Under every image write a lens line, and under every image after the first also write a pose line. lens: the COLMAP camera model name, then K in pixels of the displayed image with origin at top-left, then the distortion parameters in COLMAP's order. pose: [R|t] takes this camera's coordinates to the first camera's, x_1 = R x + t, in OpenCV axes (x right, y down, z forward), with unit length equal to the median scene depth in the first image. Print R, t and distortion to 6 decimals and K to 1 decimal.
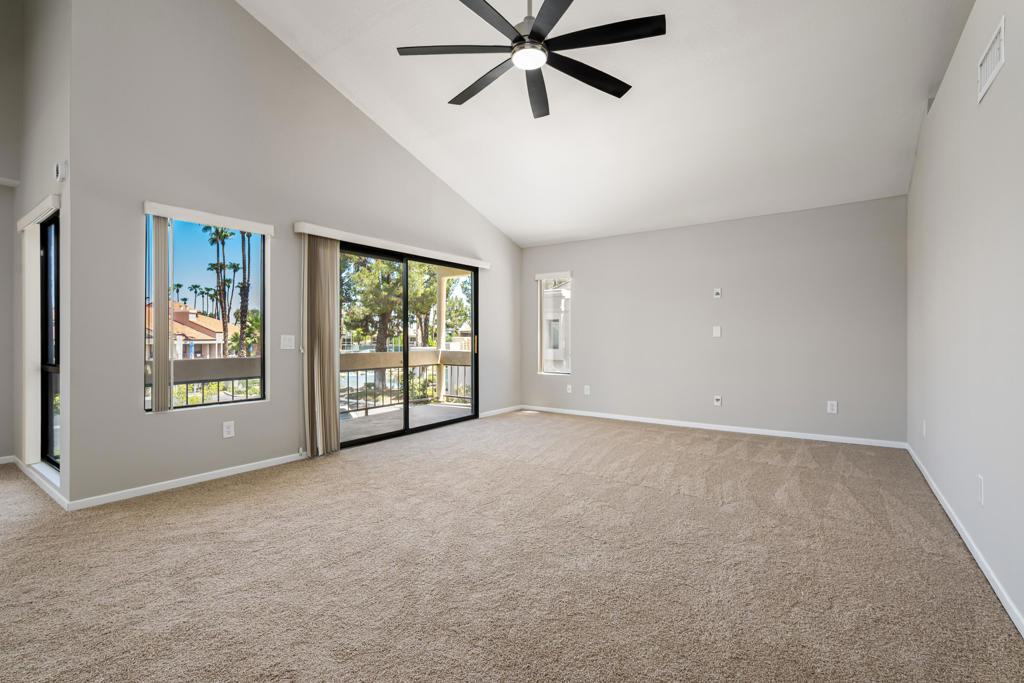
lens RADIAL K [[461.2, 0, 512.0], [0, 461.2, 341.5], [0, 0, 1]] dist [-0.003415, -0.000517]
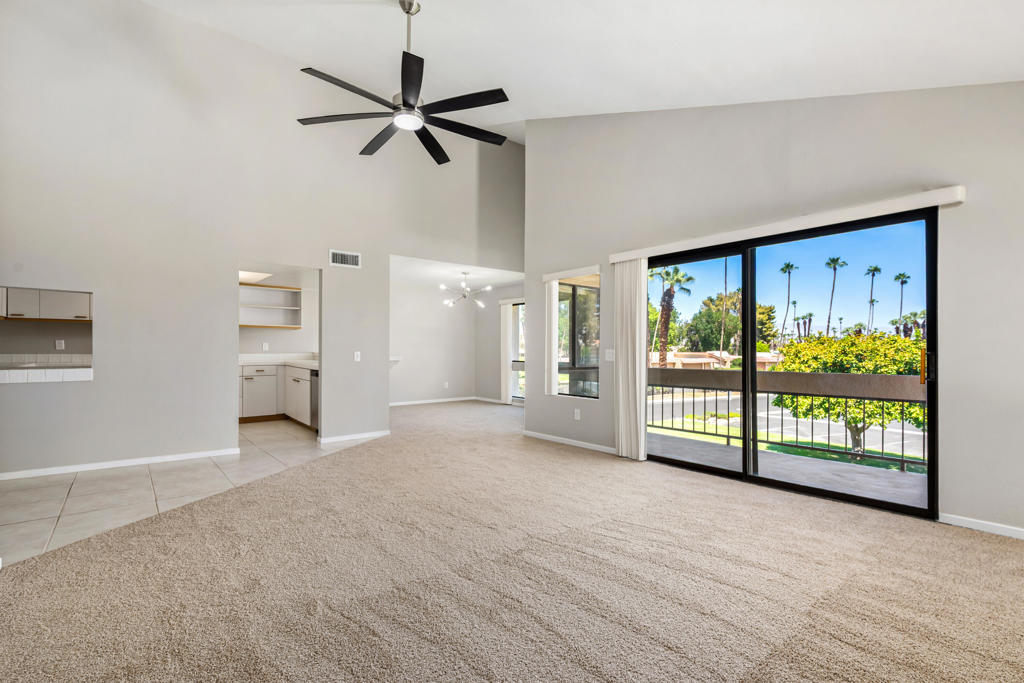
lens RADIAL K [[471.2, 0, 521.1], [0, 471.2, 346.1], [0, 0, 1]] dist [-0.000659, -0.000078]
pose [[-0.250998, -0.009074, -0.967945, 0.608122], [-0.006693, 0.999948, -0.007639, -0.009485], [0.967964, 0.004561, -0.251046, 0.846035]]
